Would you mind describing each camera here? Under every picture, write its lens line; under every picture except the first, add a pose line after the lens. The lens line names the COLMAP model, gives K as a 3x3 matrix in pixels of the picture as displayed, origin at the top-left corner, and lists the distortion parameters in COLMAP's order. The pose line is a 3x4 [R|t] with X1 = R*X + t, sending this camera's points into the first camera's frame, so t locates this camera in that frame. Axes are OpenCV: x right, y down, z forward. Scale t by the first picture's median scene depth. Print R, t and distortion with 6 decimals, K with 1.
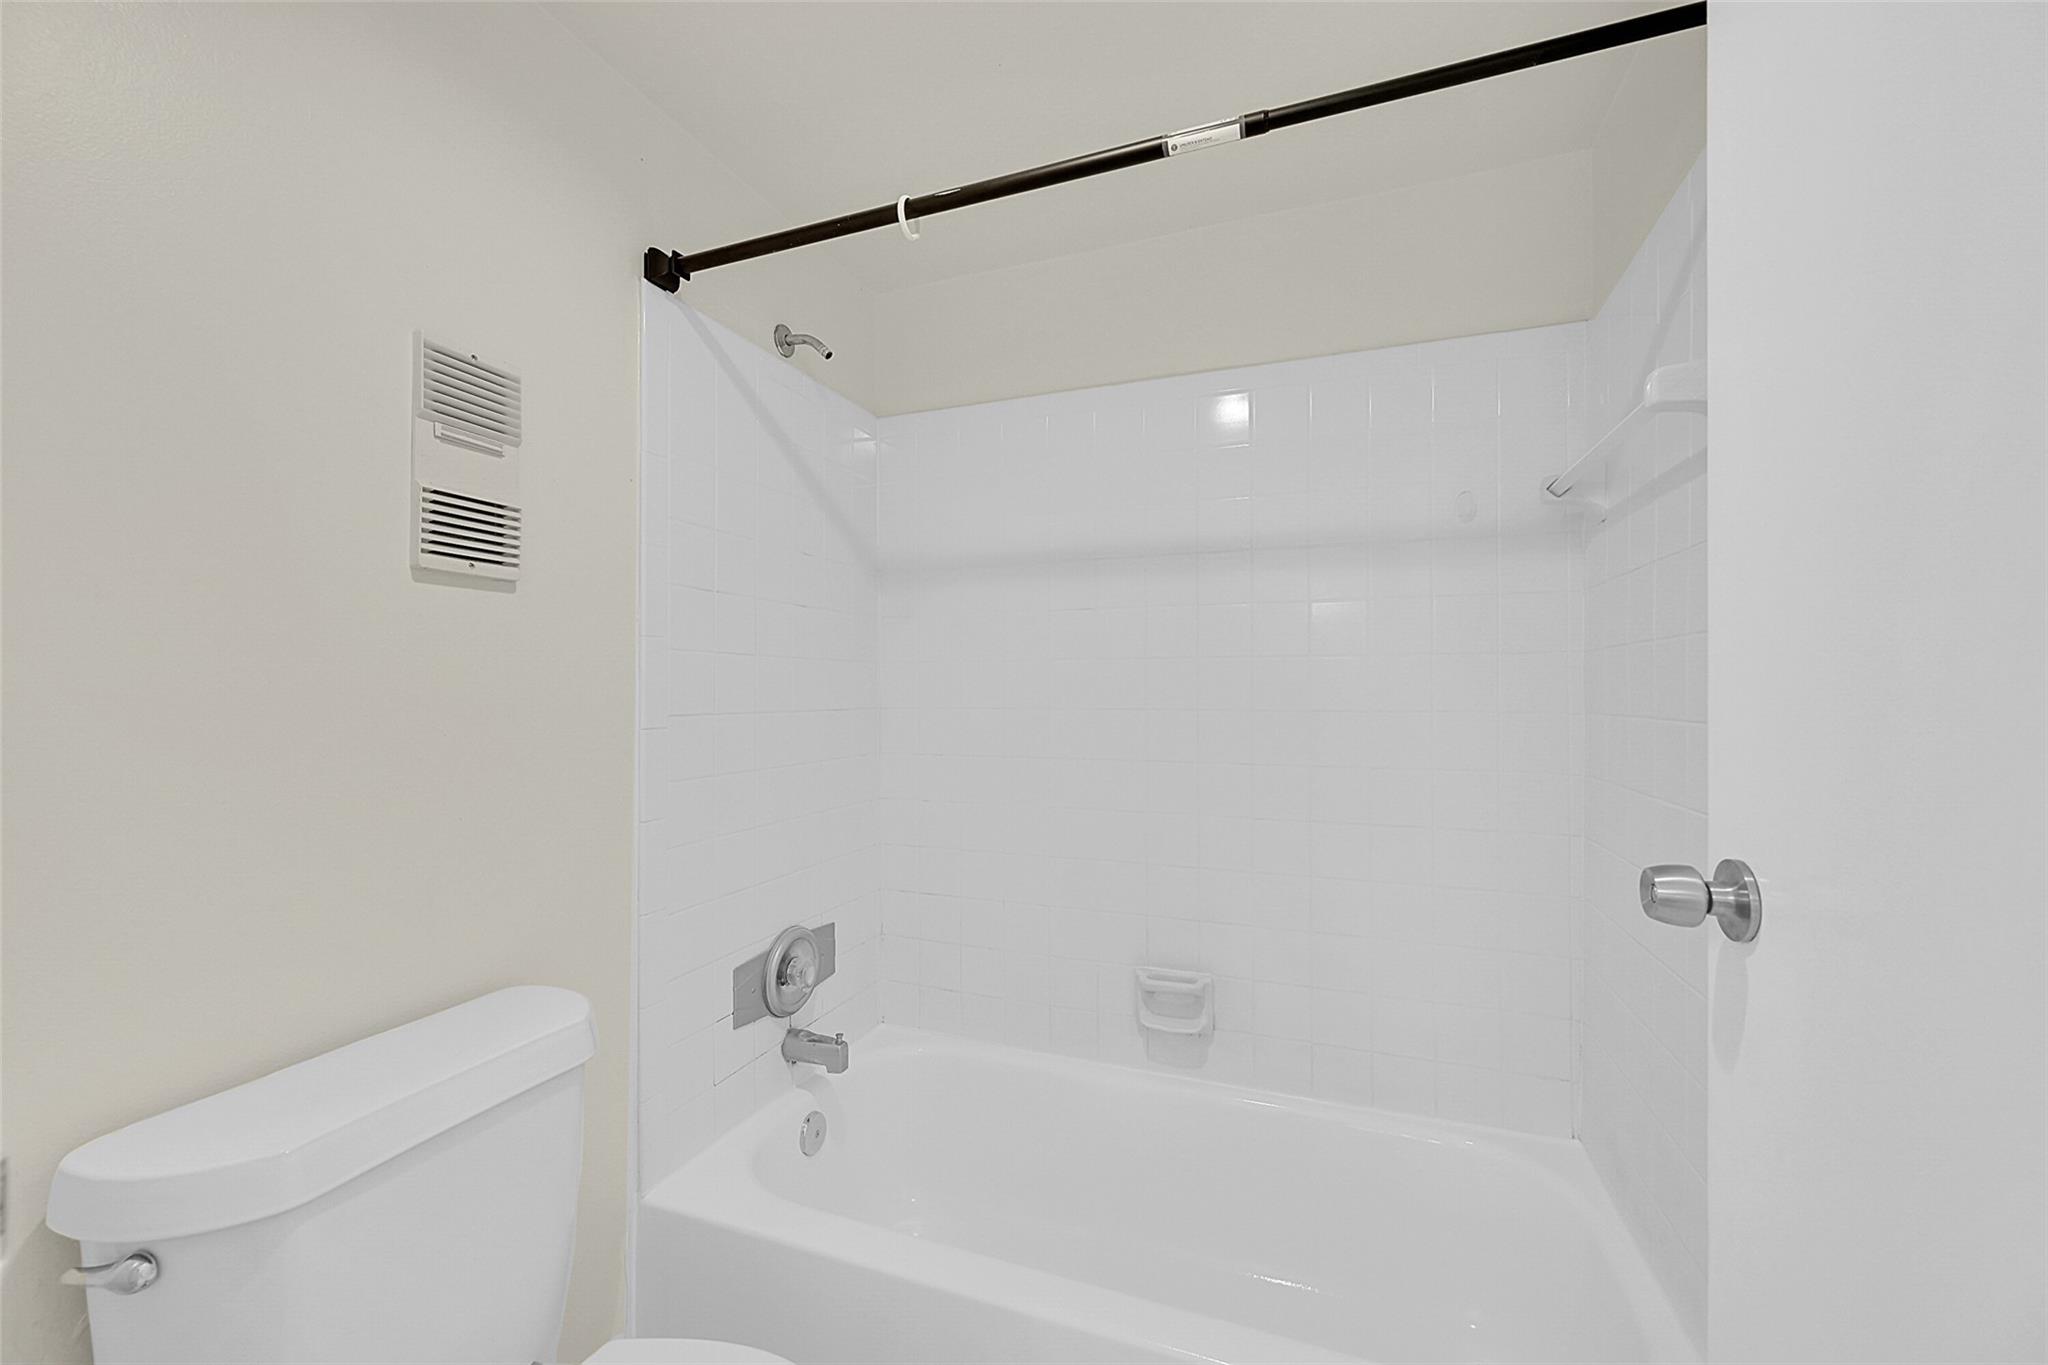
lens RADIAL K [[806.6, 0, 1019.5], [0, 806.6, 687.6], [0, 0, 1]] dist [-0.000396, 0.000276]
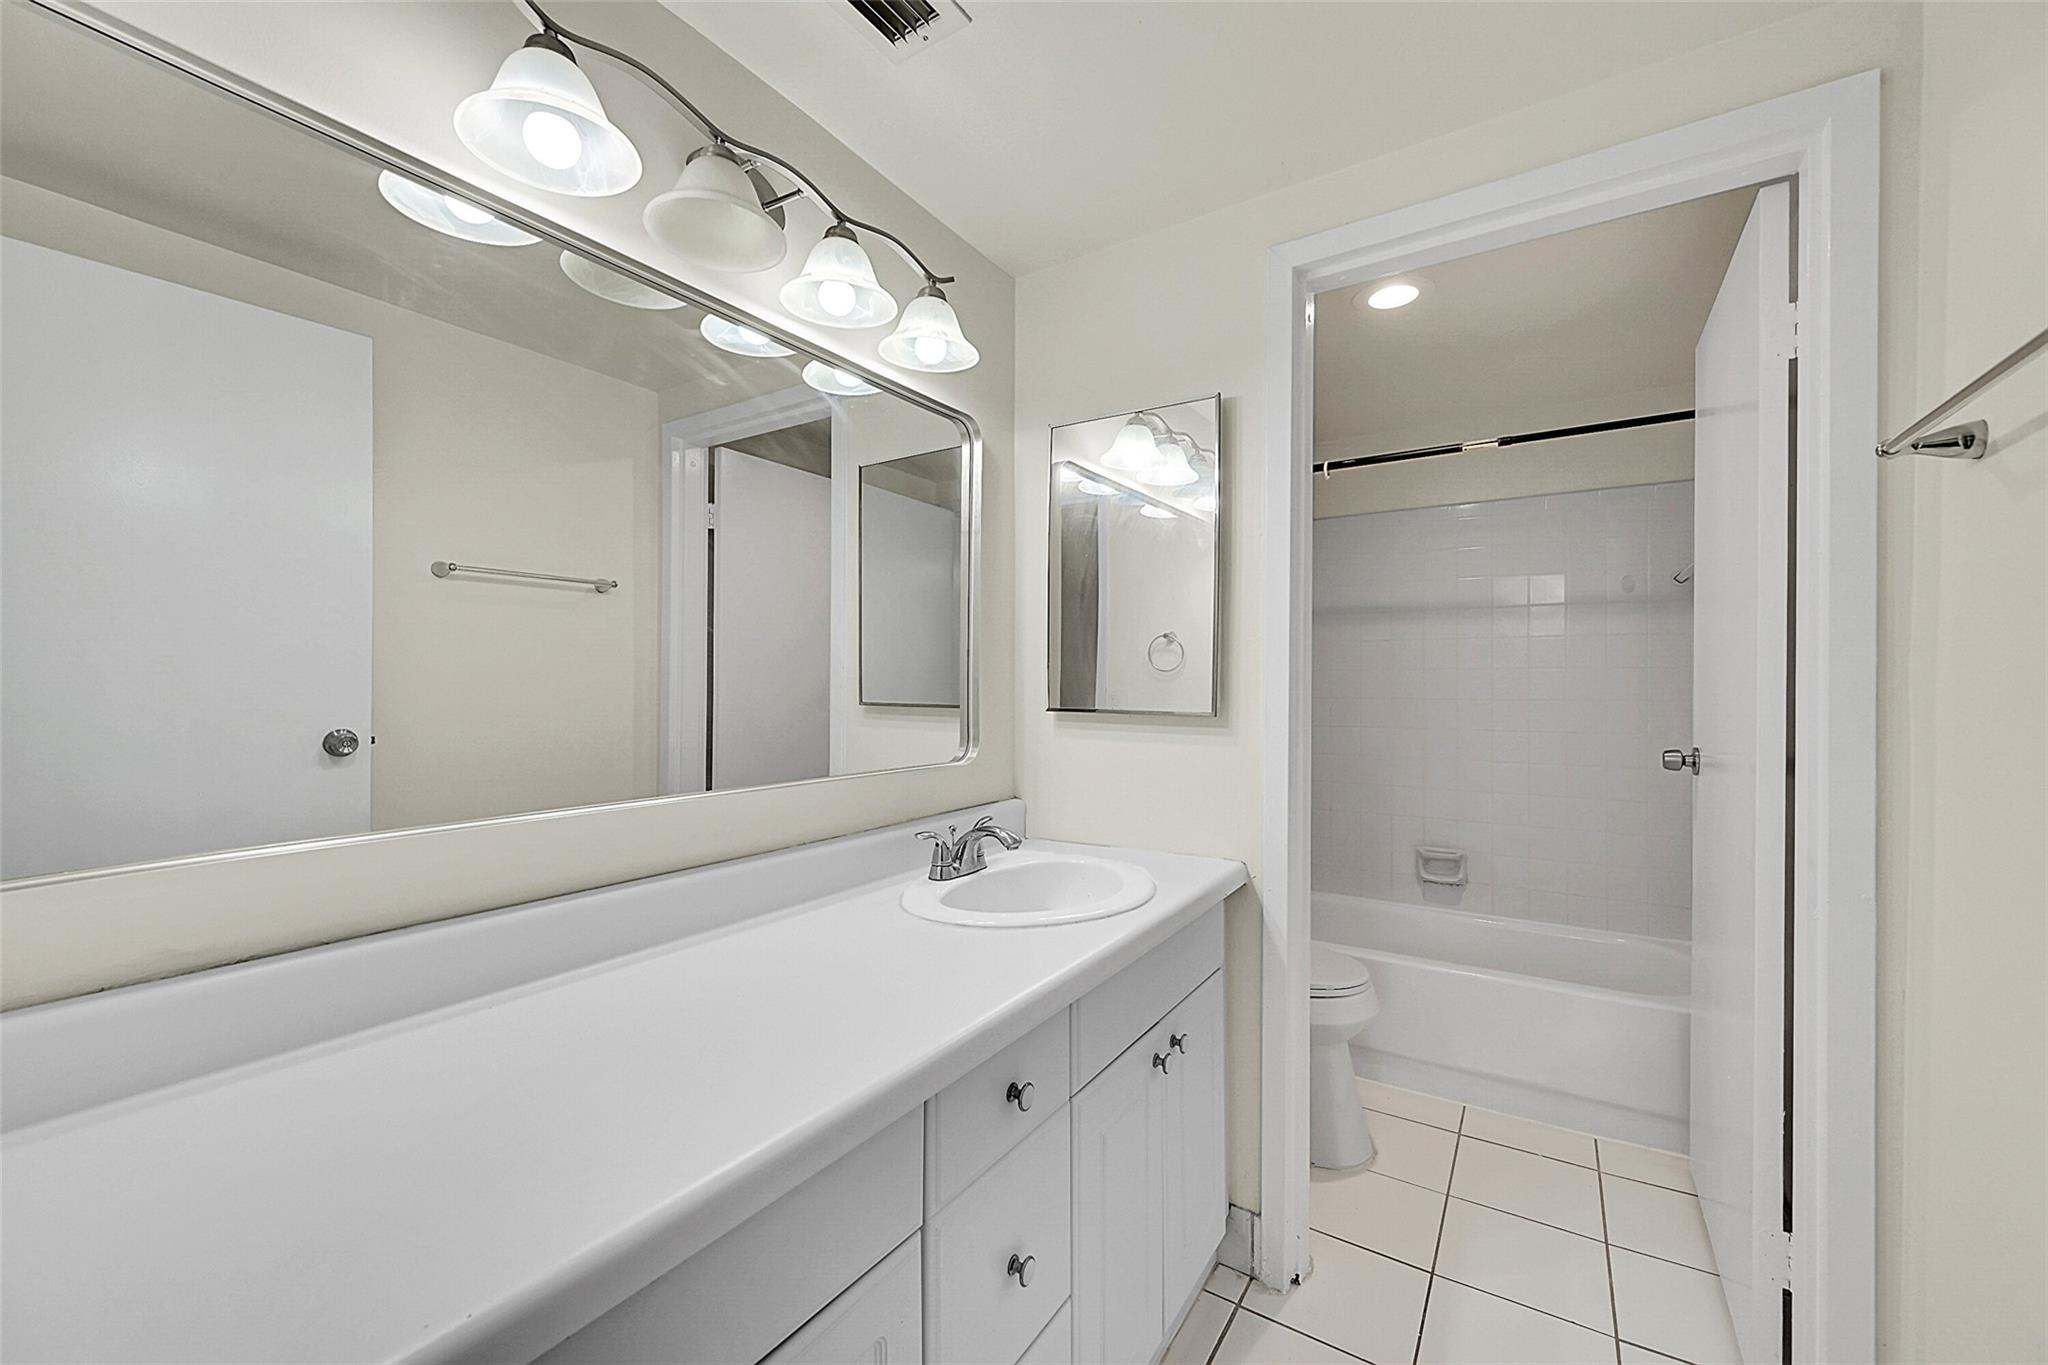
lens RADIAL K [[806.6, 0, 1030.4], [0, 806.6, 681.1], [0, 0, 1]] dist [-0.000396, 0.000276]
pose [[0.977981, 0.008114, -0.208535, -0.322017], [-0.008186, 0.999966, 0.000514, -0.000301], [0.208532, 0.001205, 0.978015, -0.903628]]
